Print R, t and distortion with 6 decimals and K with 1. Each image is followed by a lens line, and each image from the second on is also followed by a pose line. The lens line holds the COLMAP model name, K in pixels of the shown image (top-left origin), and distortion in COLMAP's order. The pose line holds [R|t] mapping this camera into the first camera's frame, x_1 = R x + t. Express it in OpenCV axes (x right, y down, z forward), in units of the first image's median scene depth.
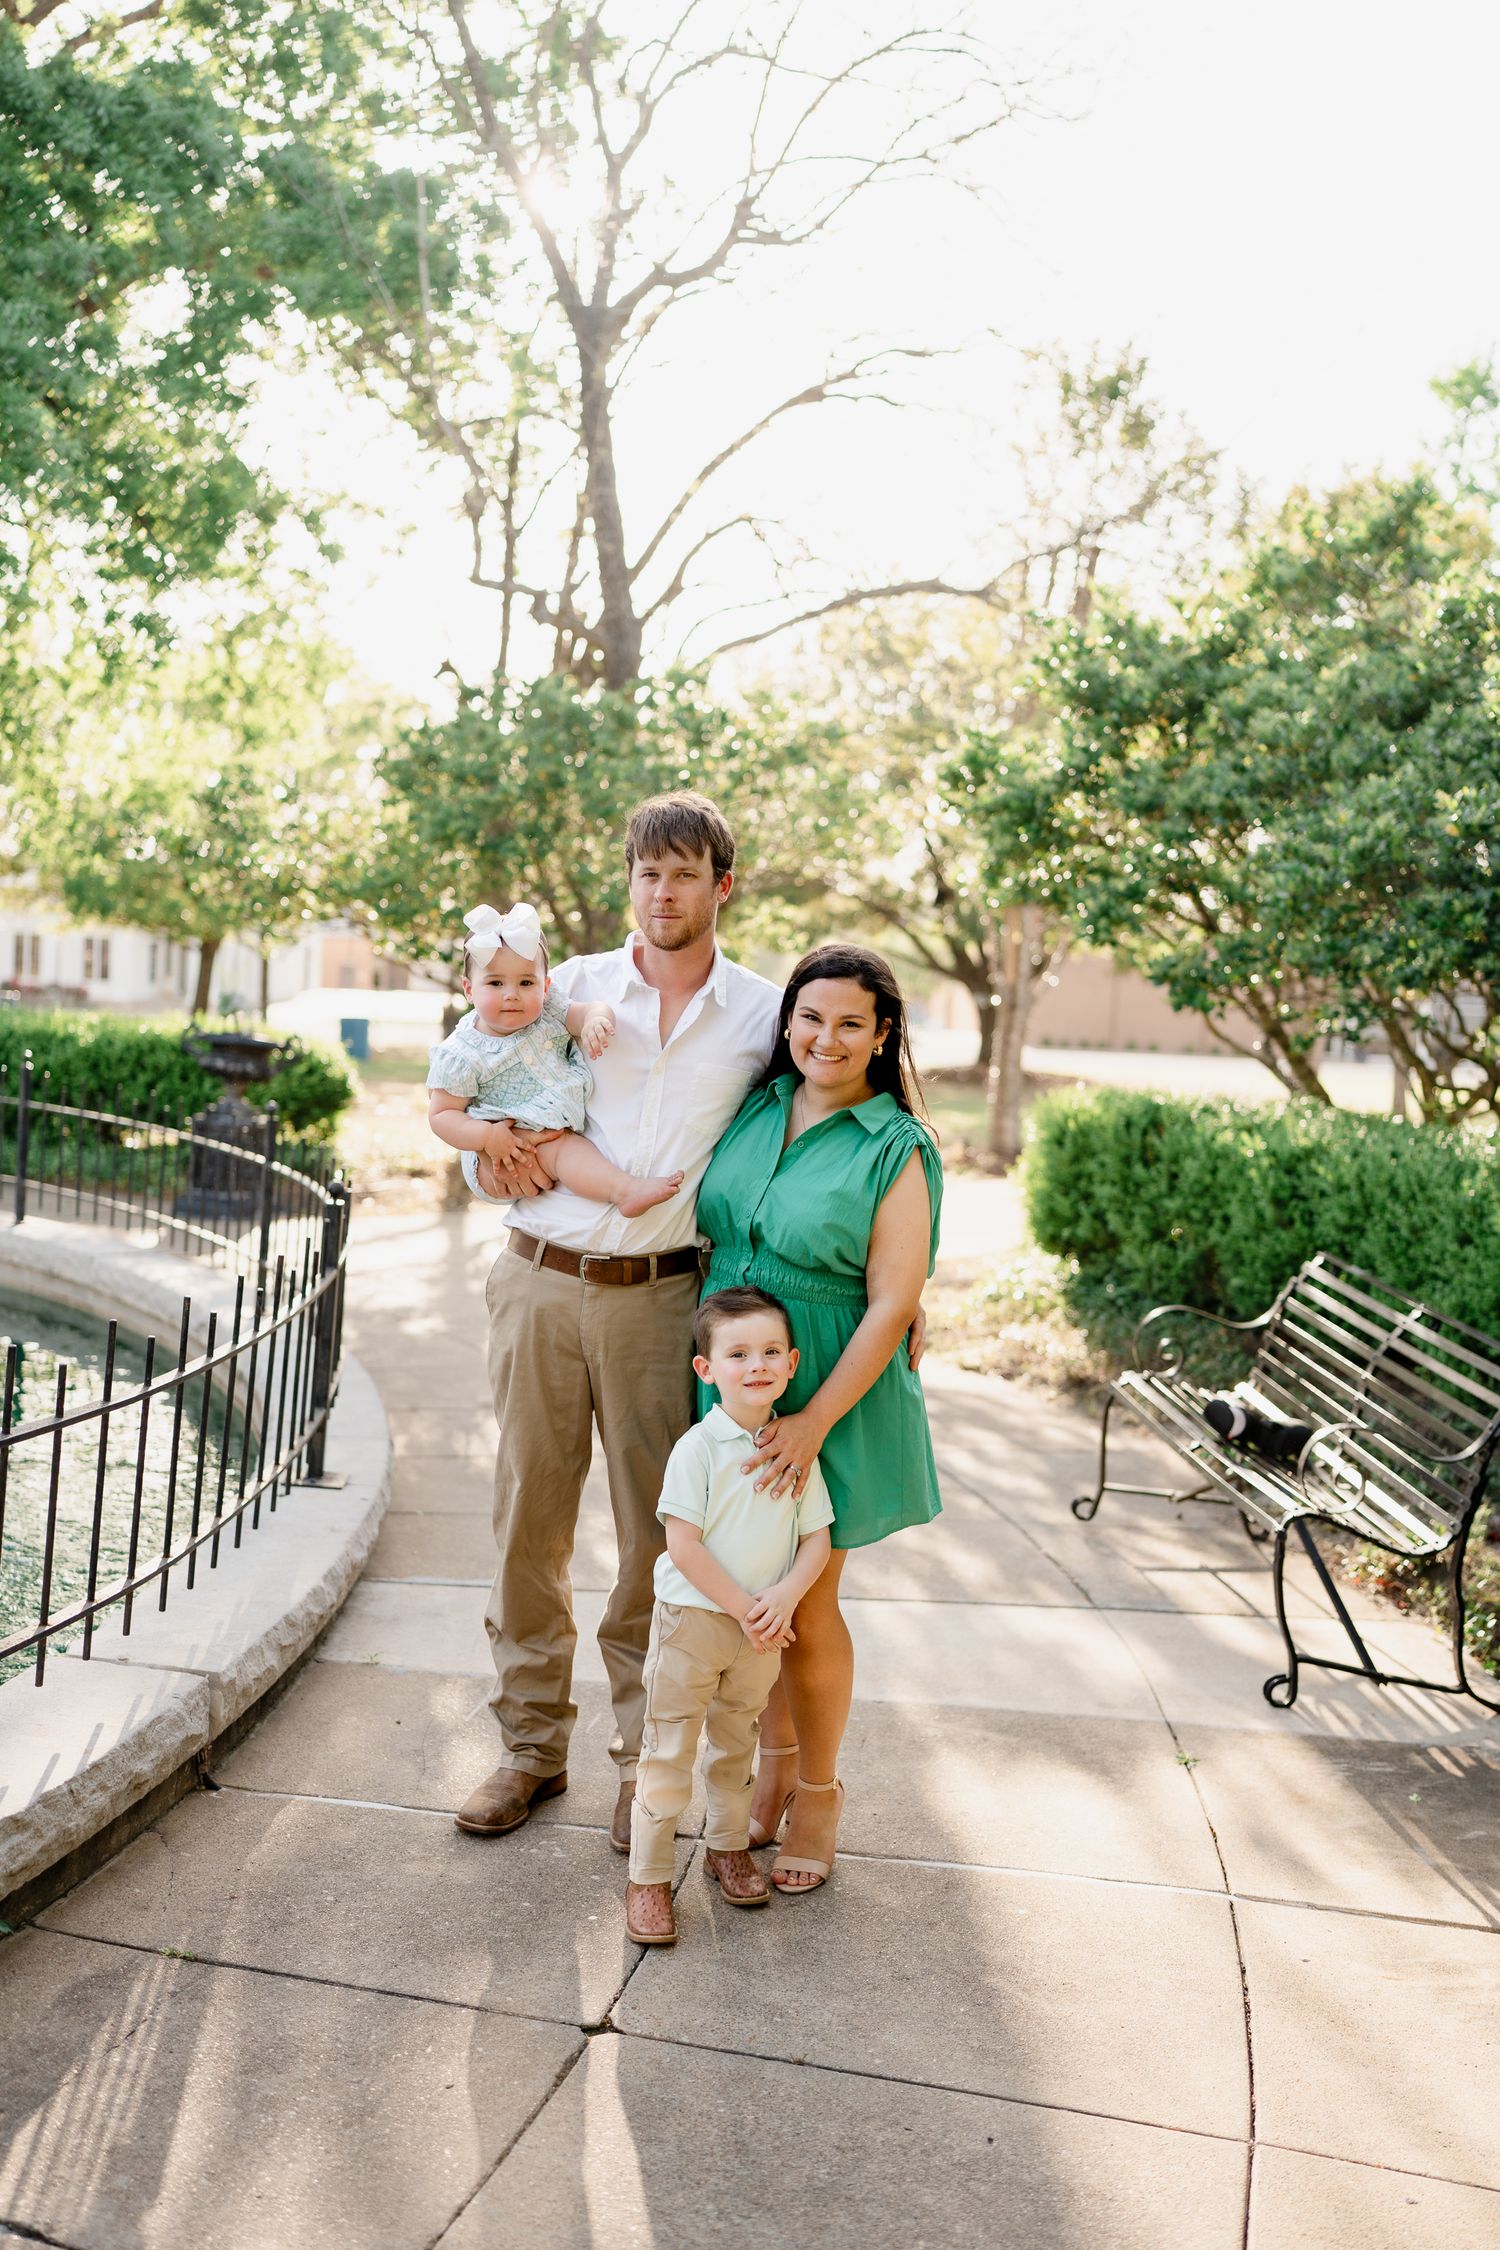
lens RADIAL K [[4162.4, 0, 828.9], [0, 4162.4, 1127.8], [0, 0, 1]] dist [0.004975, -0.055651]
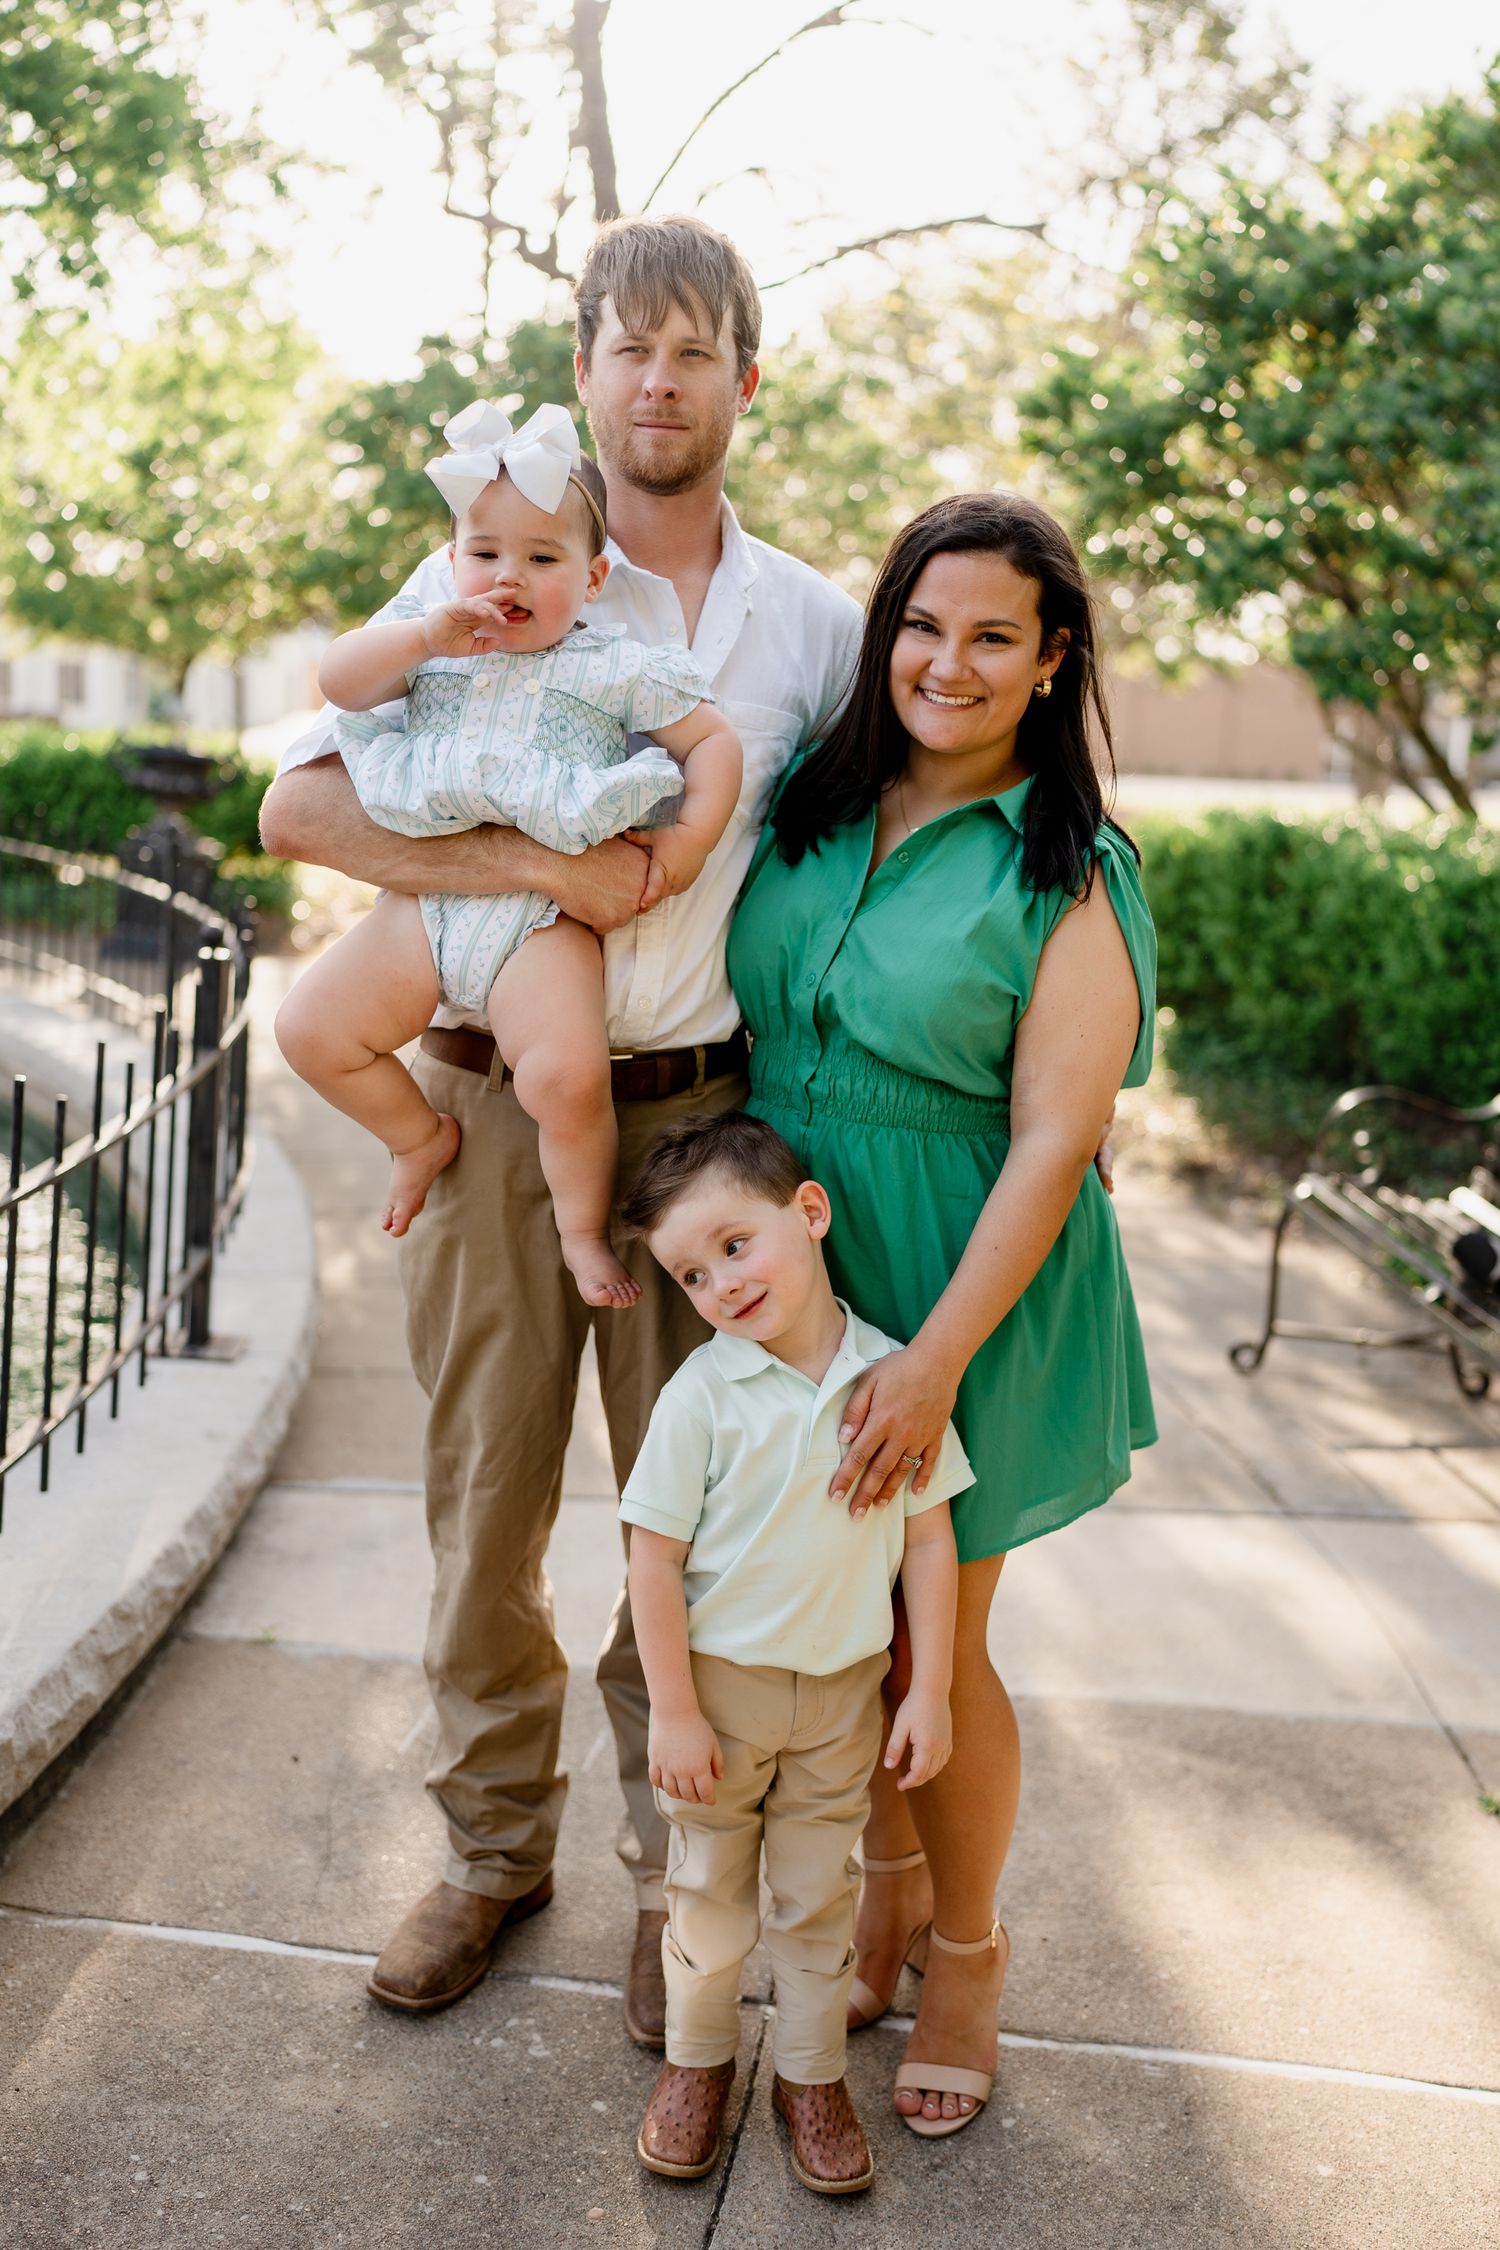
lens RADIAL K [[3583.3, 0, 741.3], [0, 3583.3, 1357.7], [0, 0, 1]] dist [0.005805, 0.007460]
pose [[0.999881, 0.000294, -0.015456, -0.017205], [0.001795, 0.990848, 0.134971, 0.003484], [0.015354, -0.134982, 0.990729, 0.311928]]
